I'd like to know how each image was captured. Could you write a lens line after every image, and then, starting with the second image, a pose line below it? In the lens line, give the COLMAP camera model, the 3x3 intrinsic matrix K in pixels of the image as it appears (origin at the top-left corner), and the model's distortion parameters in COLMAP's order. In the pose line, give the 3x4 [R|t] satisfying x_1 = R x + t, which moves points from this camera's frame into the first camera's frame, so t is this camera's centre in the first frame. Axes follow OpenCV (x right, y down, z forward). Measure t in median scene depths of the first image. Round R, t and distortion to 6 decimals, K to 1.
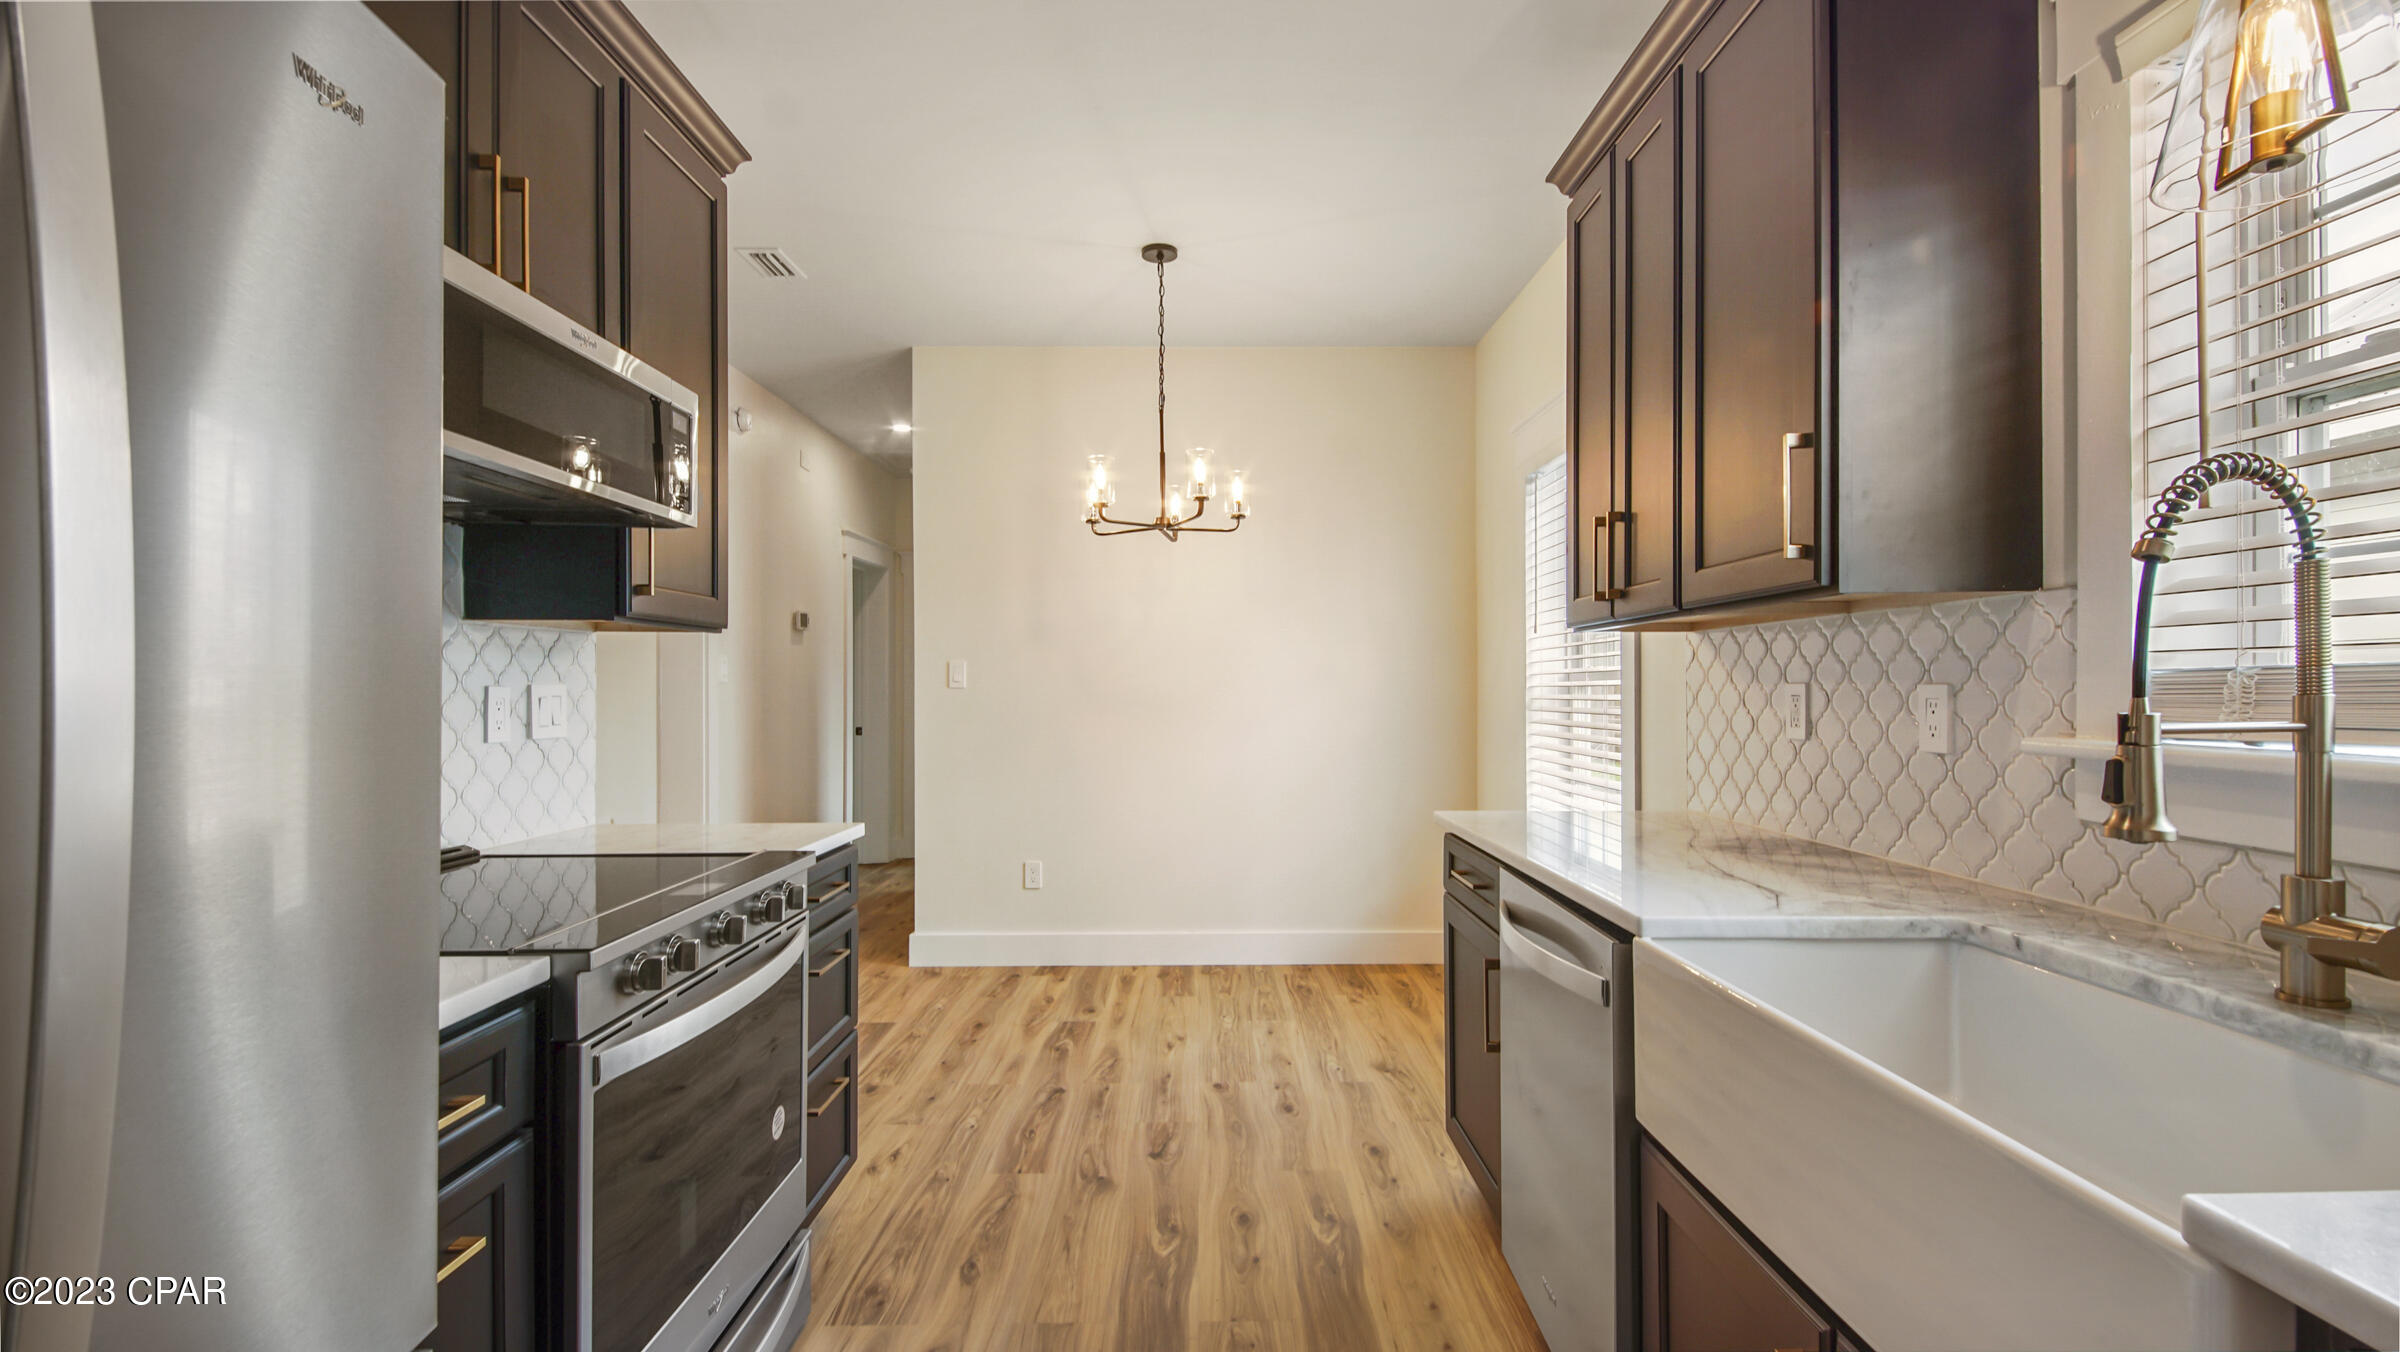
lens RADIAL K [[1073.3, 0, 1200.0], [0, 1073.3, 676.0], [0, 0, 1]] dist [0.010415, -0.000434]
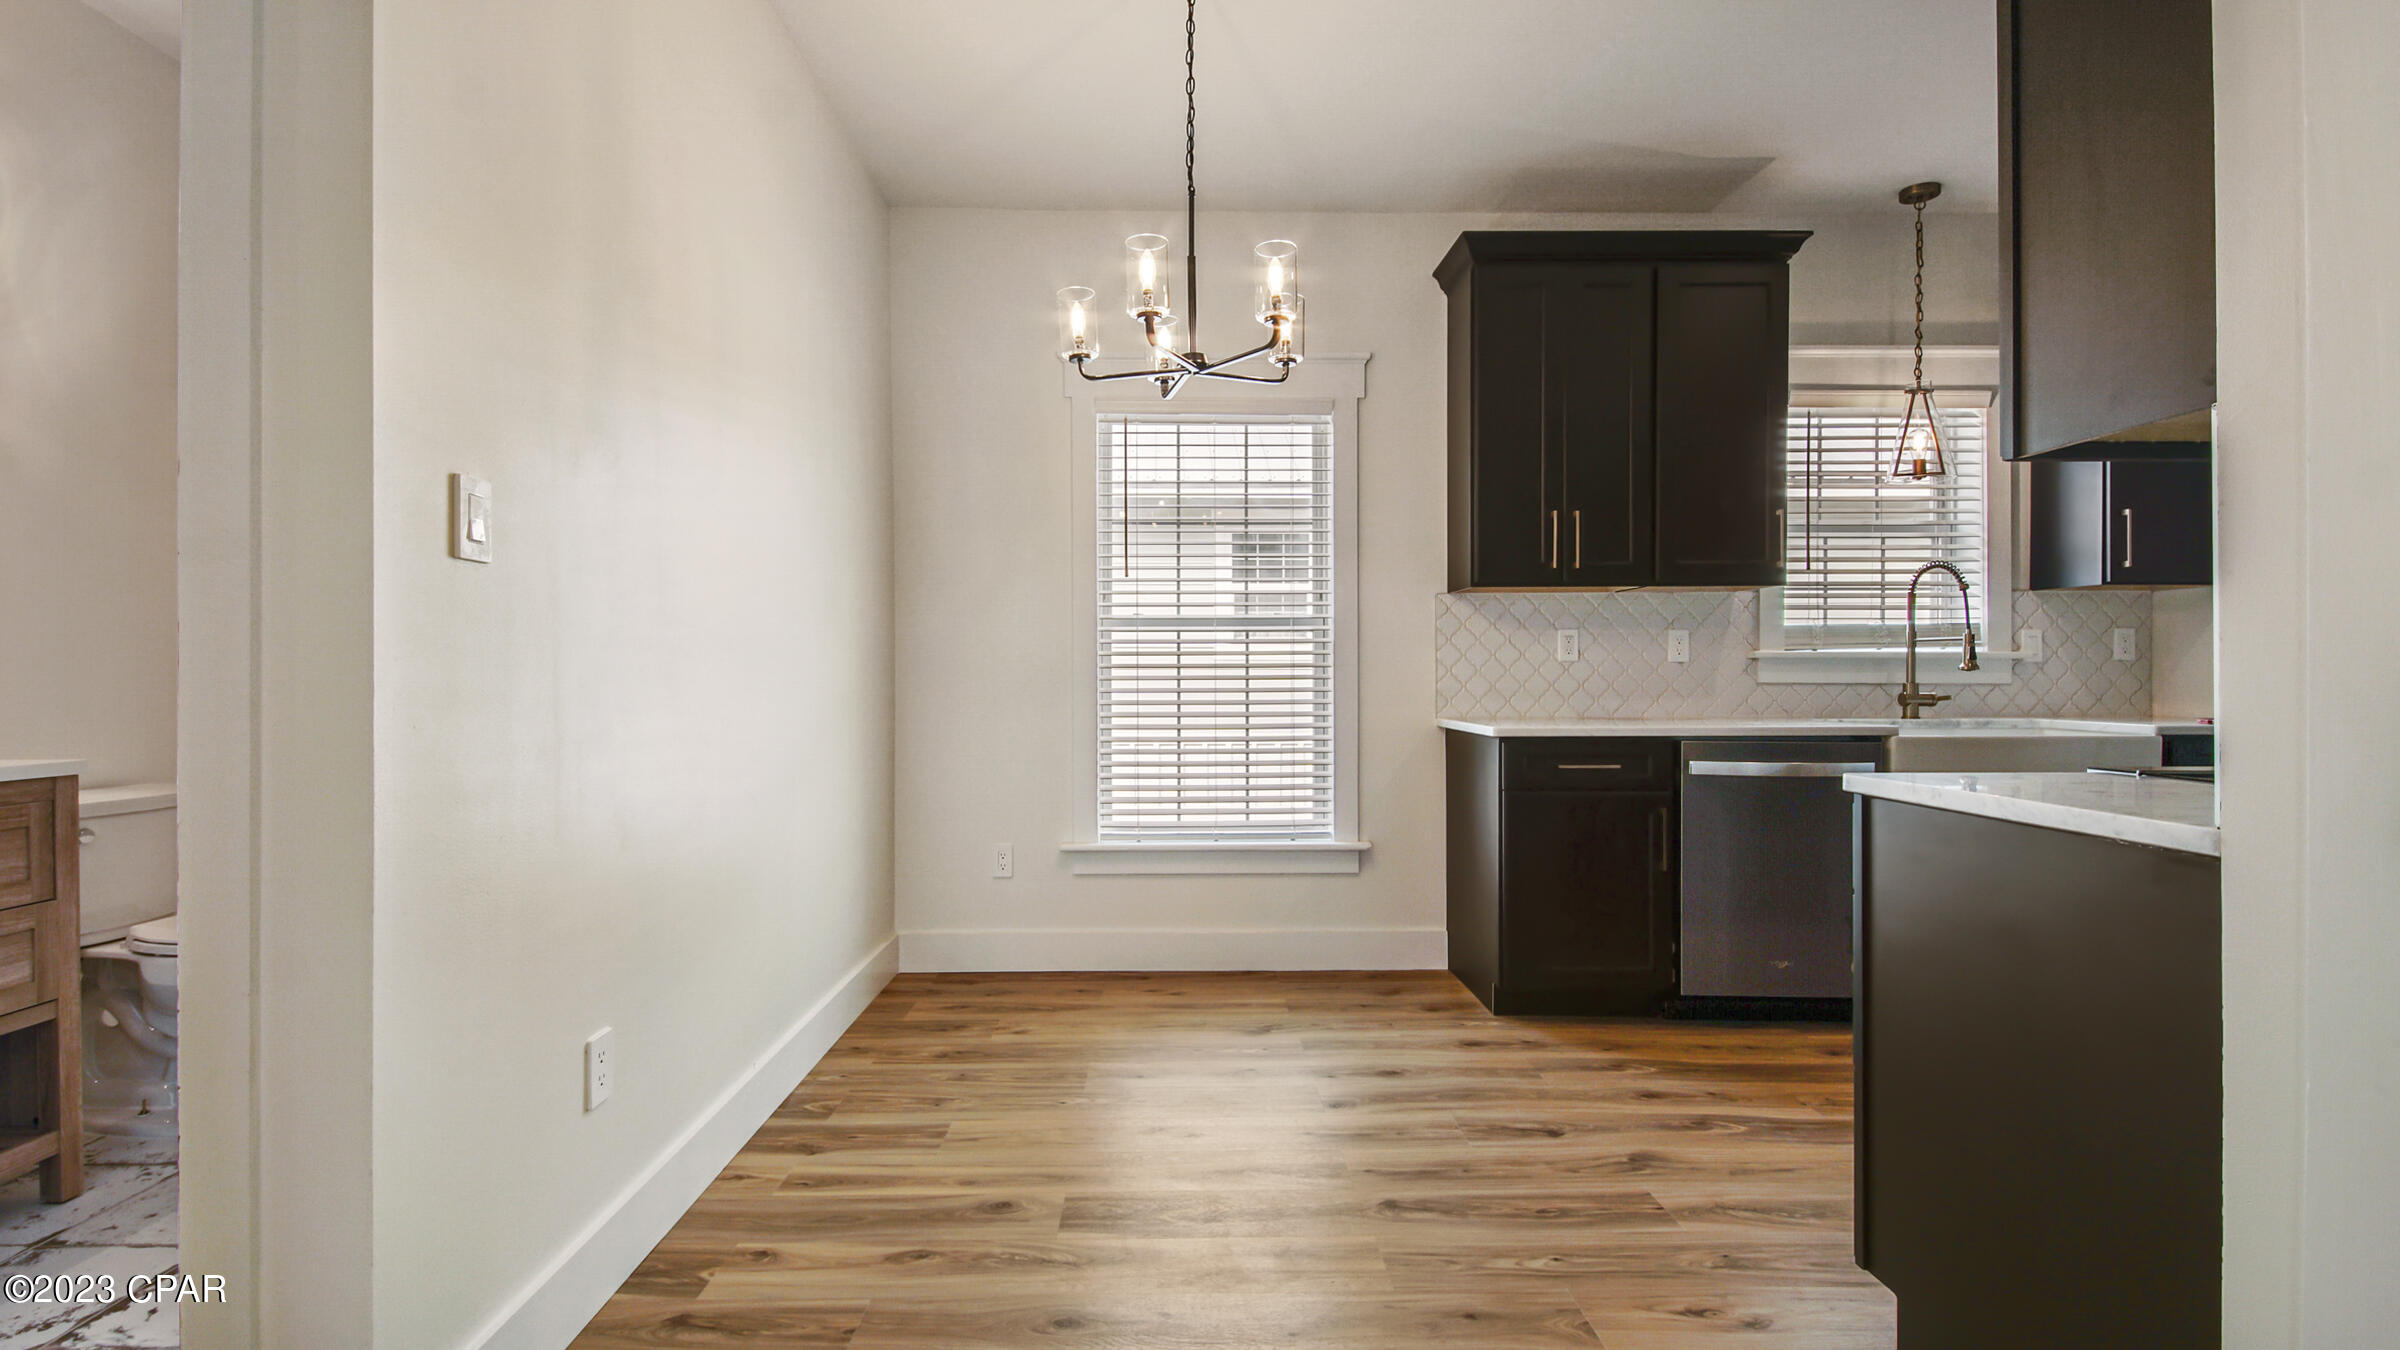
lens RADIAL K [[1073.3, 0, 1200.0], [0, 1073.3, 675.0], [0, 0, 1]] dist [0.010415, -0.000434]
pose [[-0.044600, 0.004335, 0.998996, -1.415398], [-0.007291, 0.999963, -0.004665, 0.115130], [-0.998978, -0.007492, -0.044567, 2.064718]]
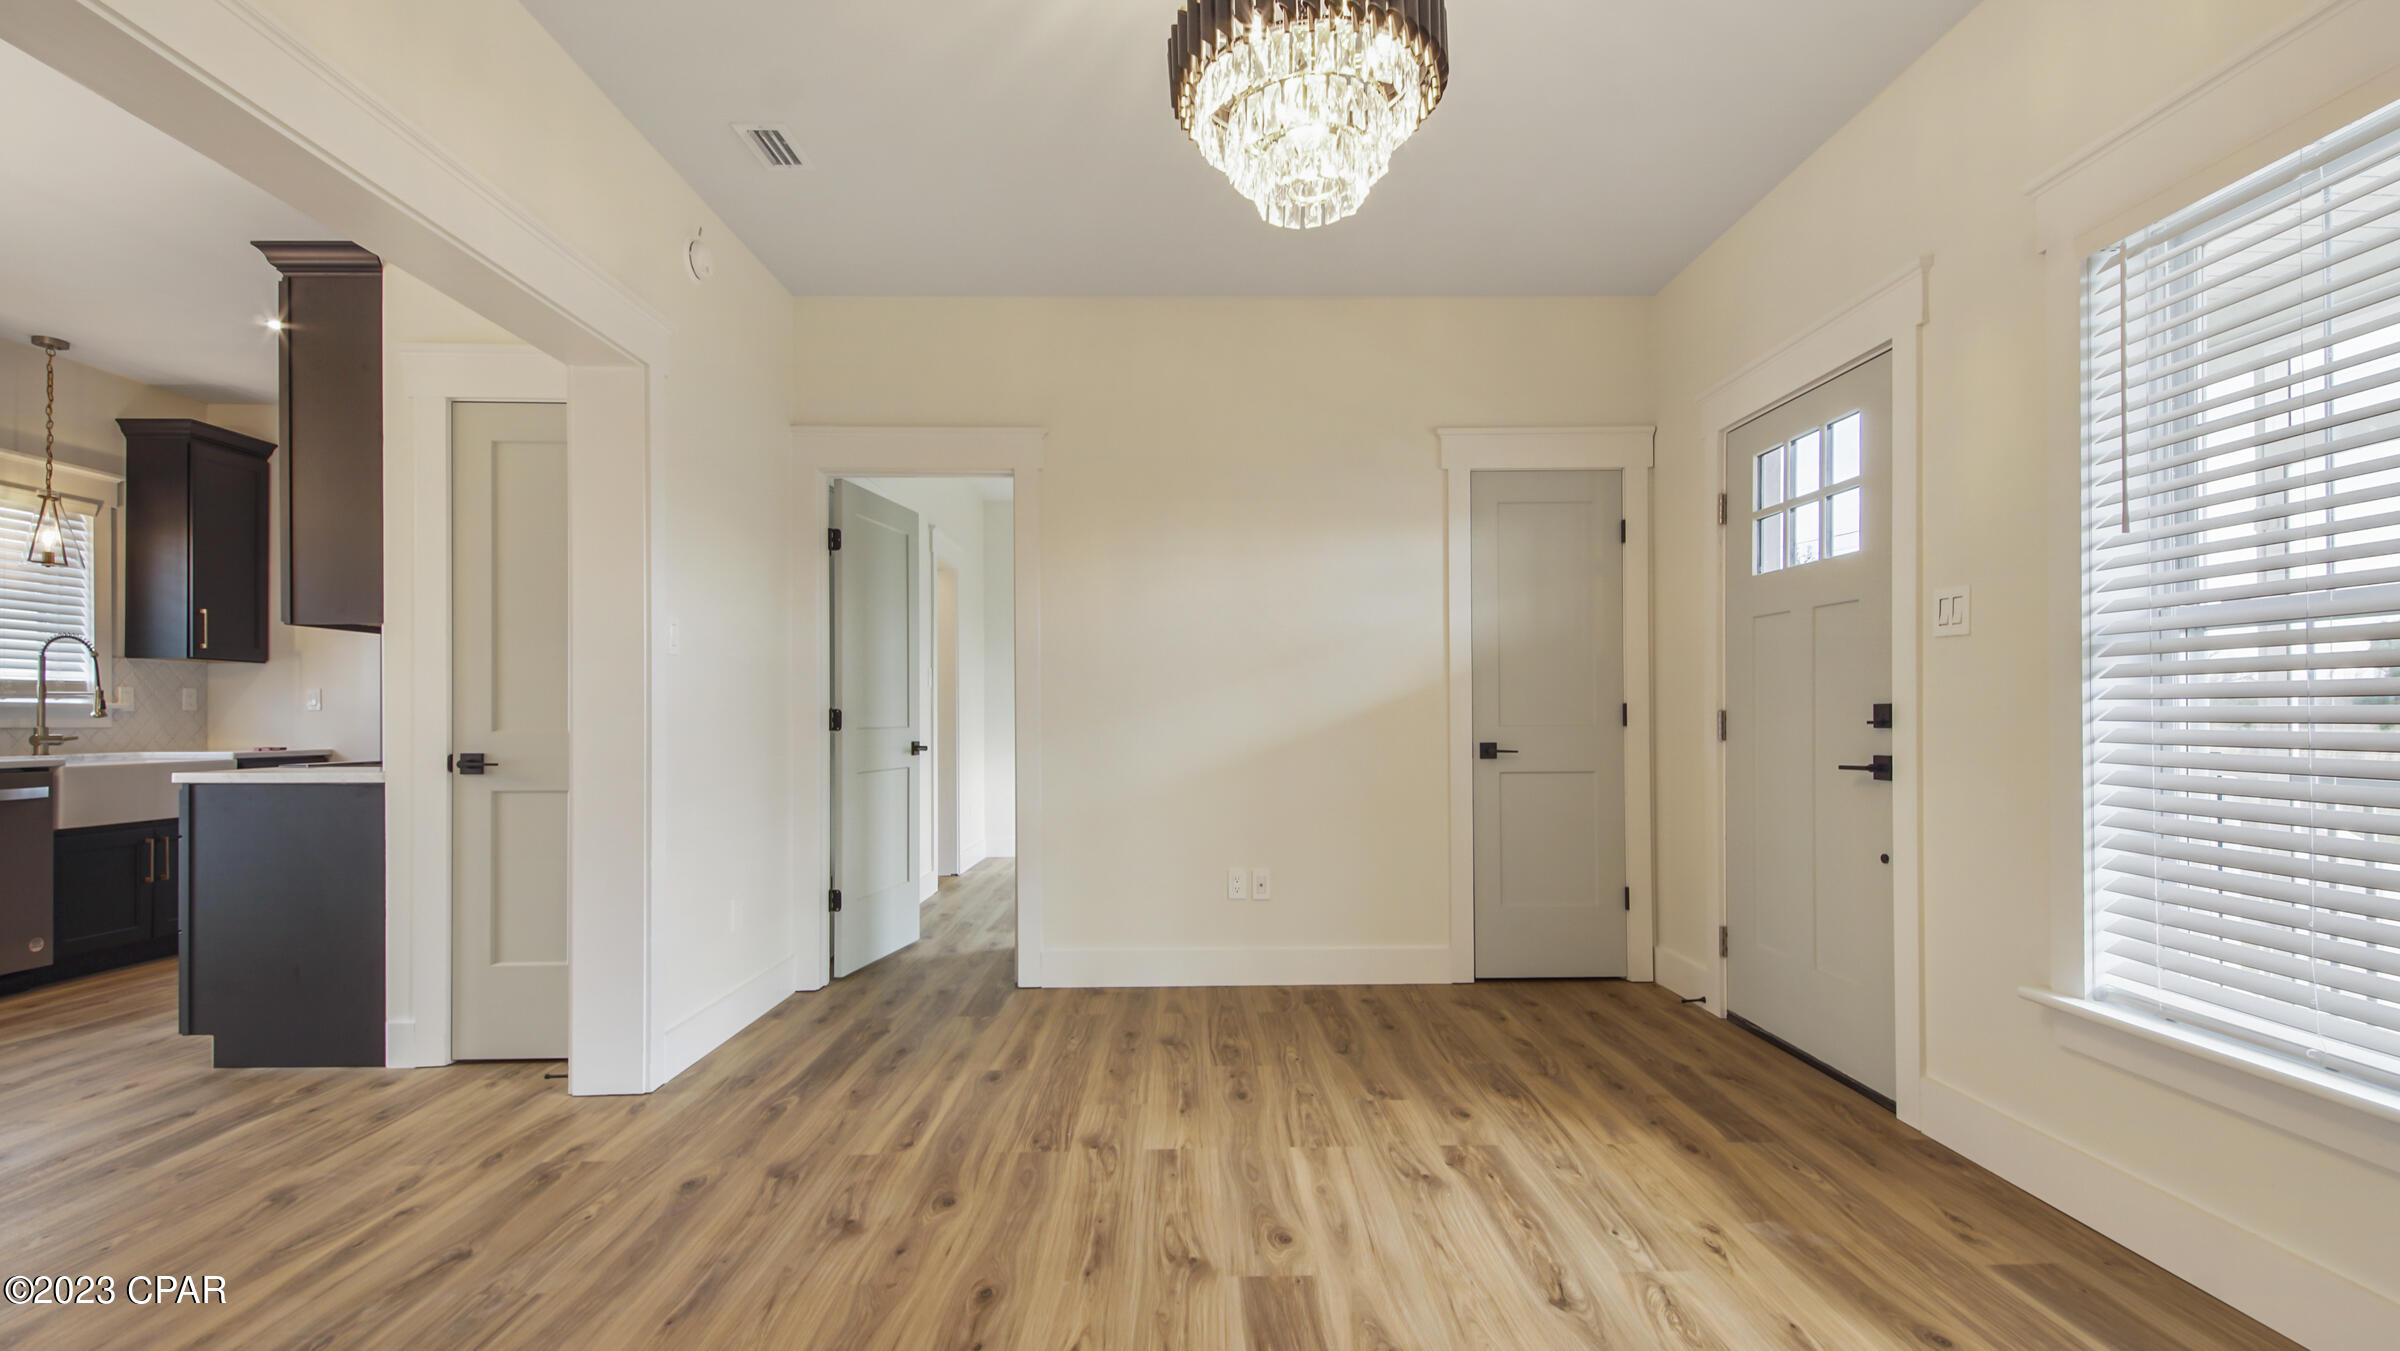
lens RADIAL K [[1111.6, 0, 1205.3], [0, 1111.6, 720.9], [0, 0, 1]] dist [-0.000923, -0.000347]
pose [[-0.999698, 0.006032, -0.023816, -2.162103], [0.006257, 0.999936, -0.009400, 0.138522], [0.023758, -0.009546, -0.999672, 3.367100]]
